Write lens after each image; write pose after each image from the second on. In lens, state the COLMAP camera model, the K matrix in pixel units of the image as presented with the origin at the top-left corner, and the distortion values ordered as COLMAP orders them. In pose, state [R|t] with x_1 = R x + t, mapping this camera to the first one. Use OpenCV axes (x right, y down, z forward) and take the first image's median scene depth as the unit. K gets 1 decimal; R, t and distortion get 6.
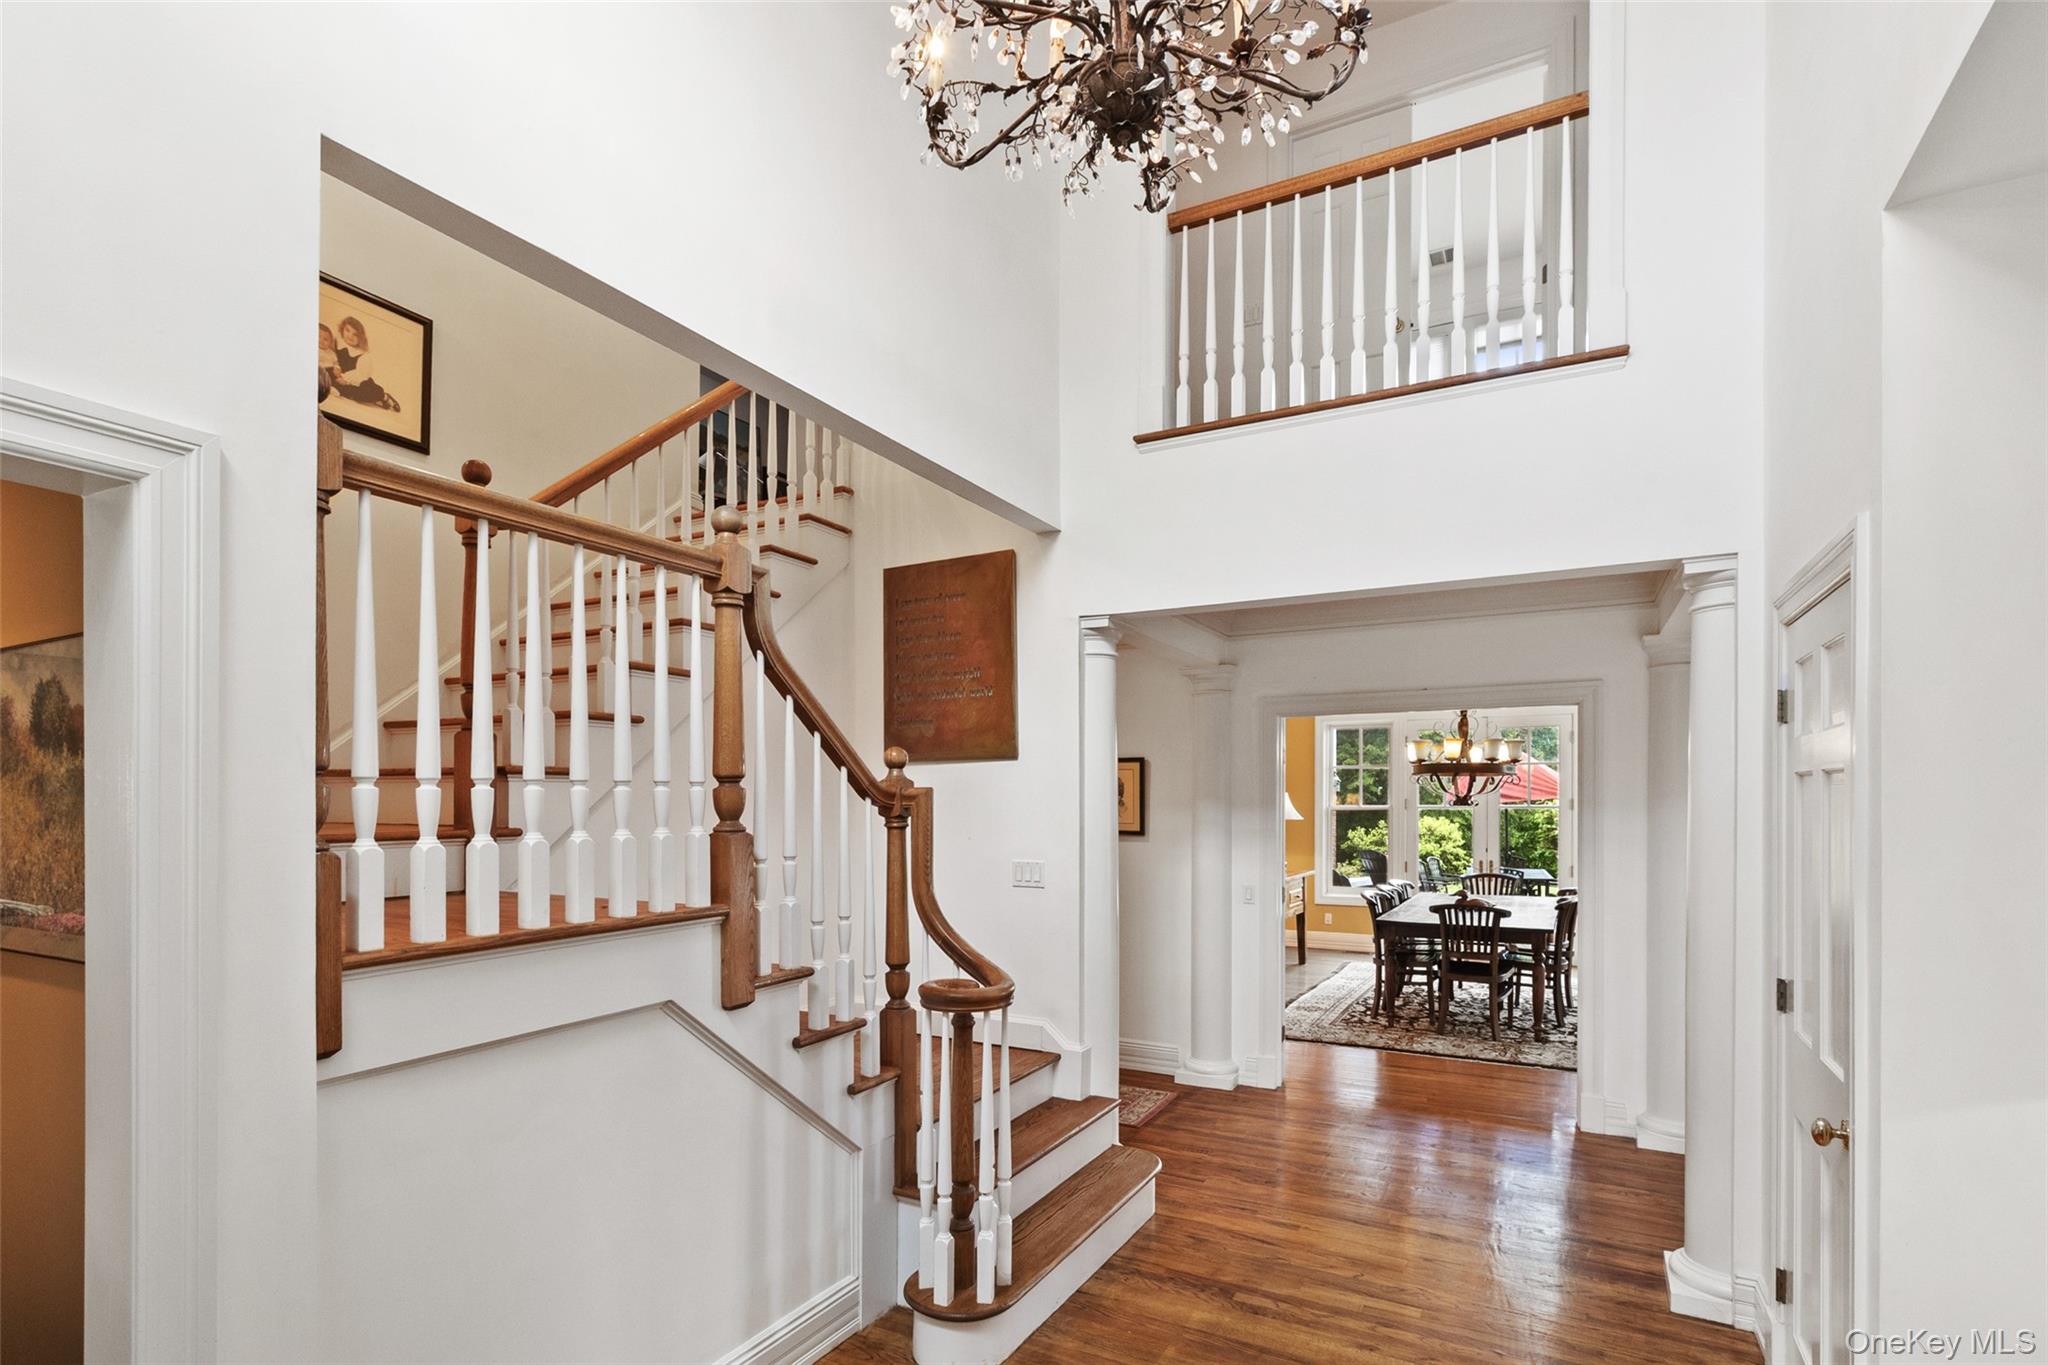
lens RADIAL K [[946.1, 0, 1028.6], [0, 946.1, 803.1], [0, 0, 1]] dist [-0.004437, 0.002859]
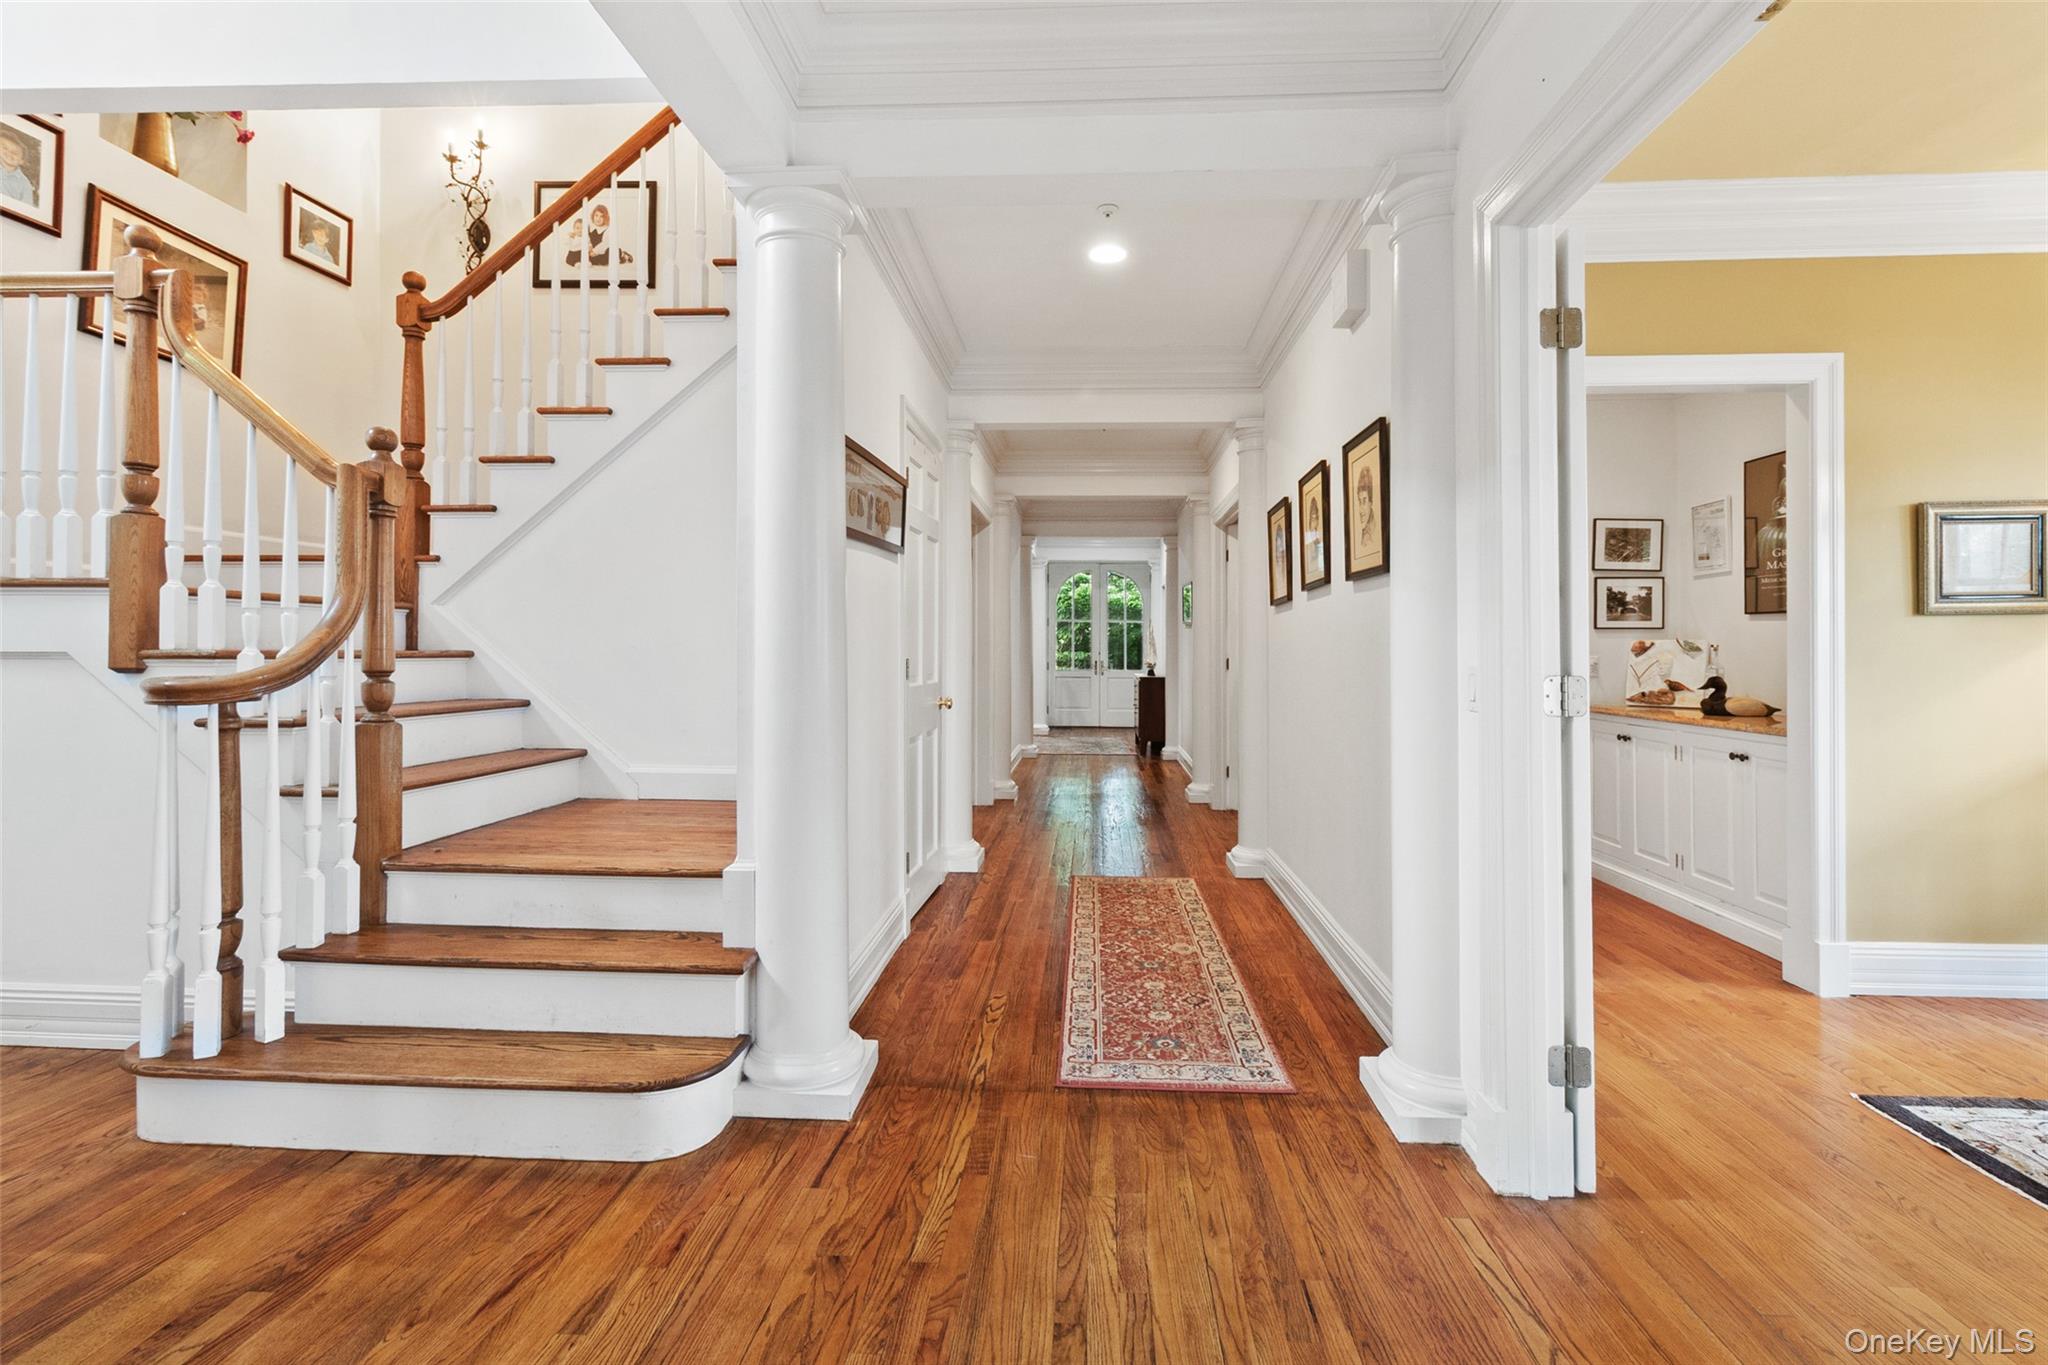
lens RADIAL K [[946.1, 0, 1052.2], [0, 946.1, 644.5], [0, 0, 1]] dist [-0.004437, 0.002859]
pose [[0.442659, -0.008390, -0.896651, 0.924651], [-0.006657, 0.999898, -0.012643, 0.151953], [0.896665, 0.011565, 0.442558, 1.174549]]
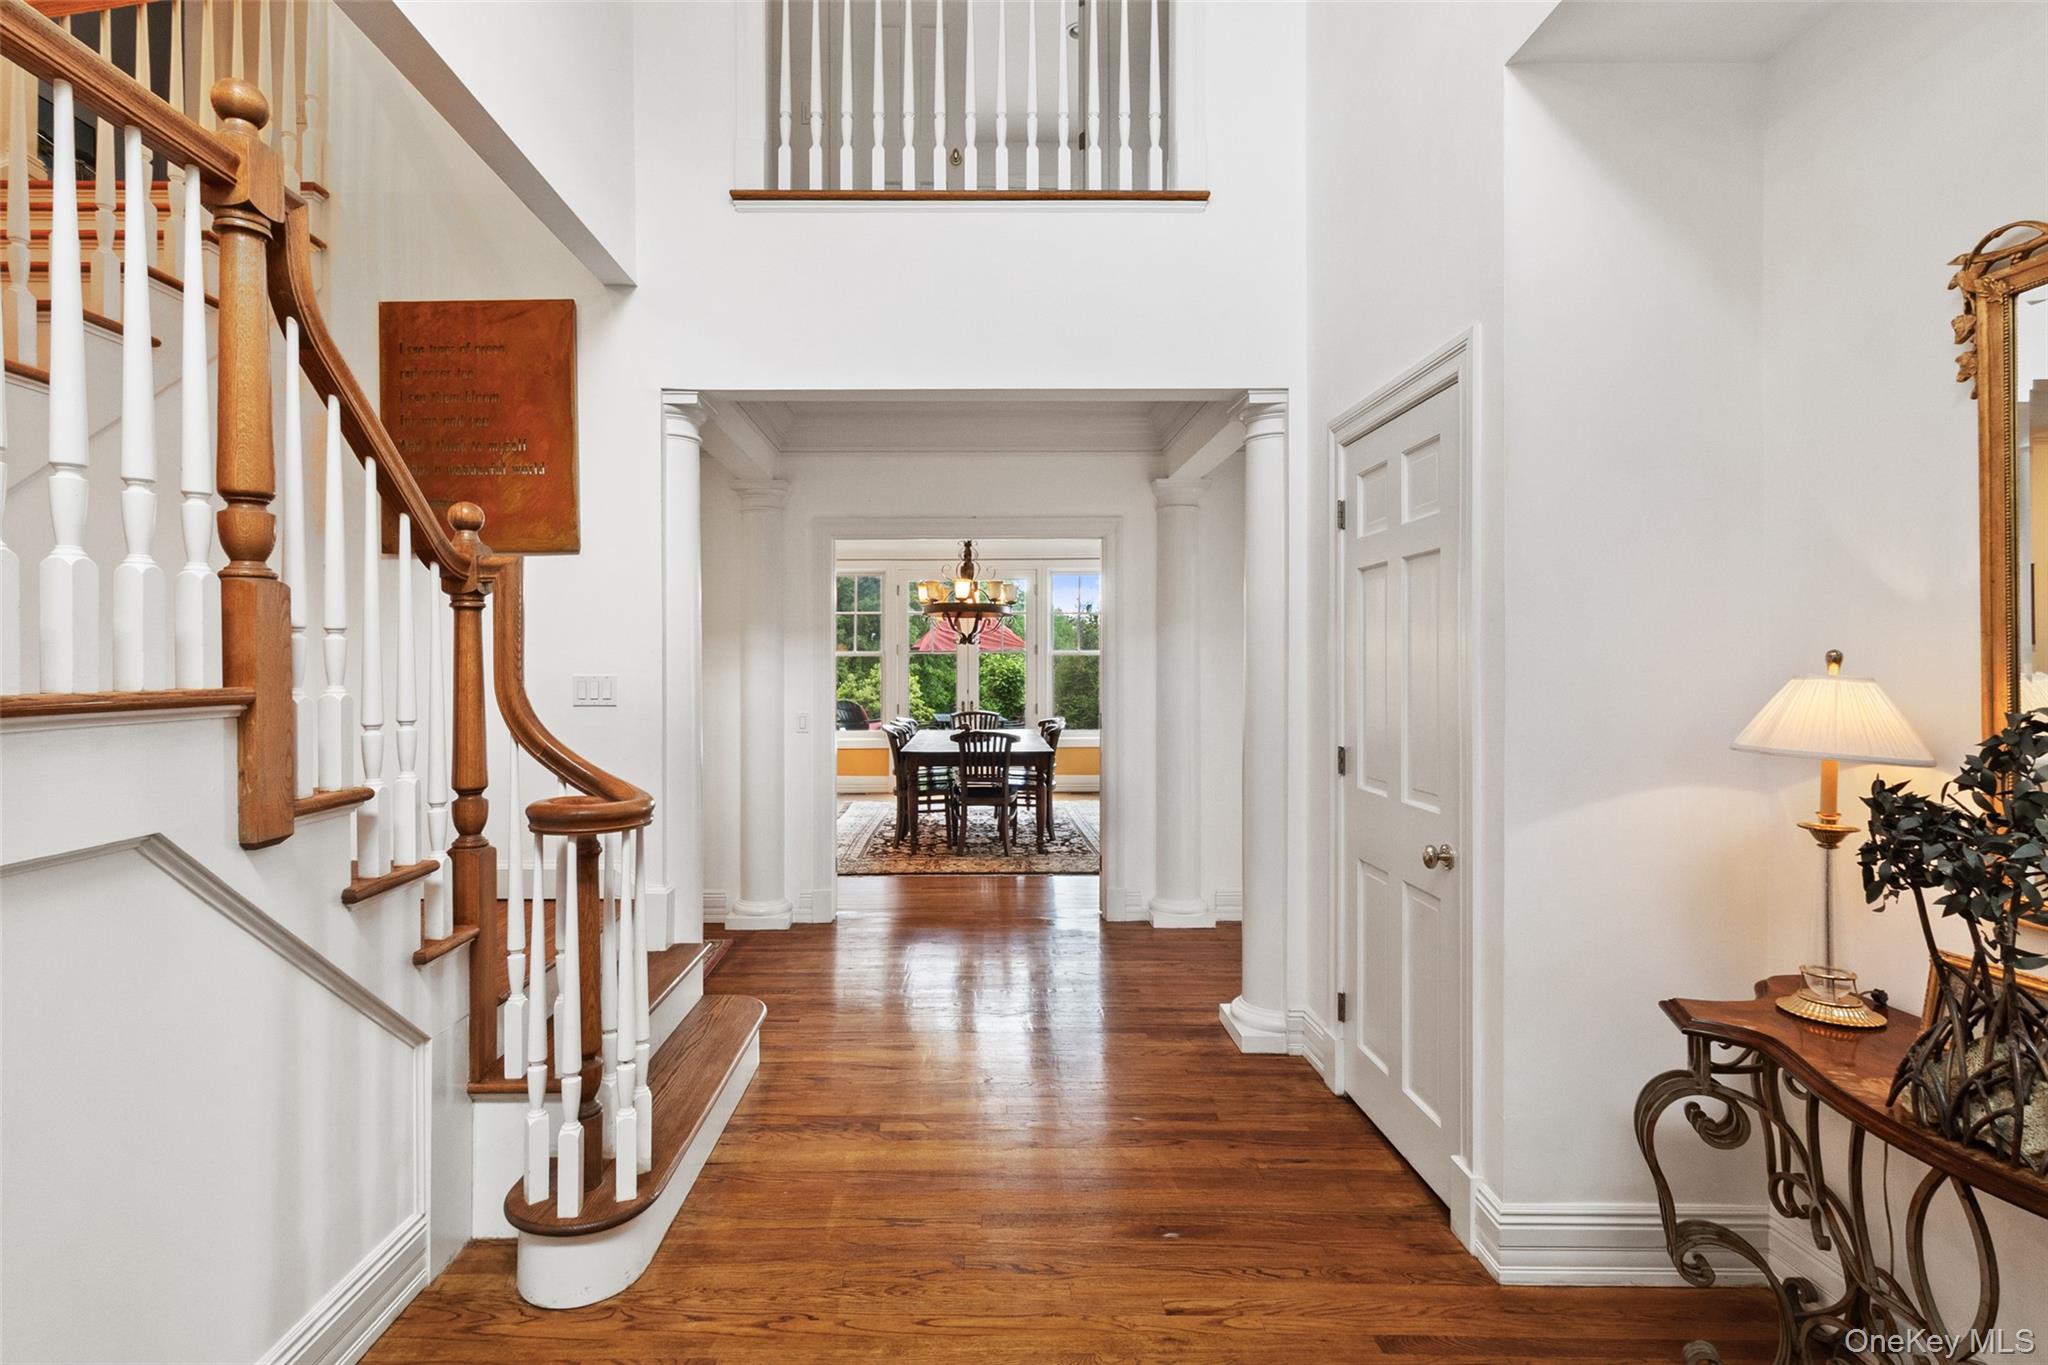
lens RADIAL K [[946.1, 0, 942.2], [0, 946.1, 673.2], [0, 0, 1]] dist [-0.004437, 0.002859]
pose [[0.885671, -0.002324, 0.464307, -0.154833], [-0.000428, 0.999983, 0.005821, 0.072729], [-0.464313, -0.005355, 0.885655, 0.156472]]
